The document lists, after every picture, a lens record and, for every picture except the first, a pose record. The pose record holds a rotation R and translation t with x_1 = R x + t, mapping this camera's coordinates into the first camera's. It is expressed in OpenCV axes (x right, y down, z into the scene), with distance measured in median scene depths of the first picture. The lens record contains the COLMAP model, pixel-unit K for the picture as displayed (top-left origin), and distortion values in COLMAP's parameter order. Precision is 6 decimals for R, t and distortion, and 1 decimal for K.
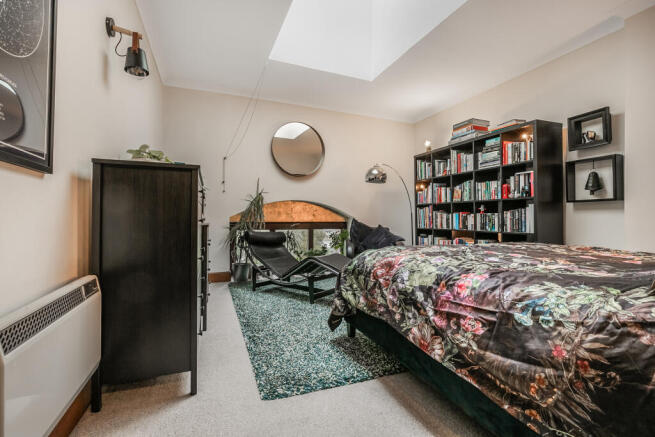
lens RADIAL K [[308.9, 0, 327.5], [0, 308.9, 218.5], [0, 0, 1]] dist [-0.001392, -0.000240]
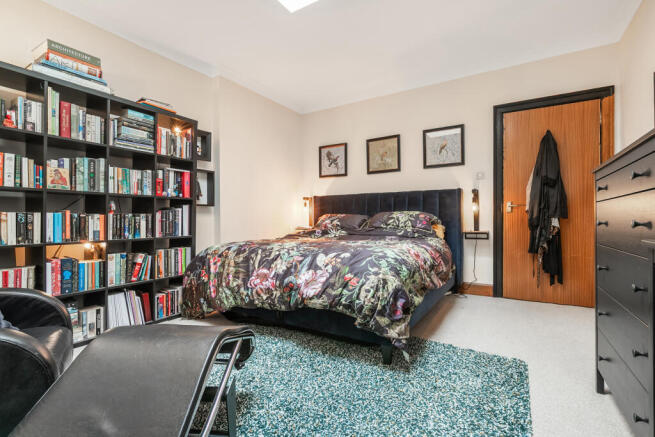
lens RADIAL K [[308.9, 0, 327.5], [0, 308.9, 218.5], [0, 0, 1]] dist [-0.001392, -0.000240]
pose [[-0.610314, 0.006709, 0.792131, -0.314483], [0.013353, 0.999909, 0.001820, -0.000755], [-0.792047, 0.011688, -0.610348, 1.082412]]
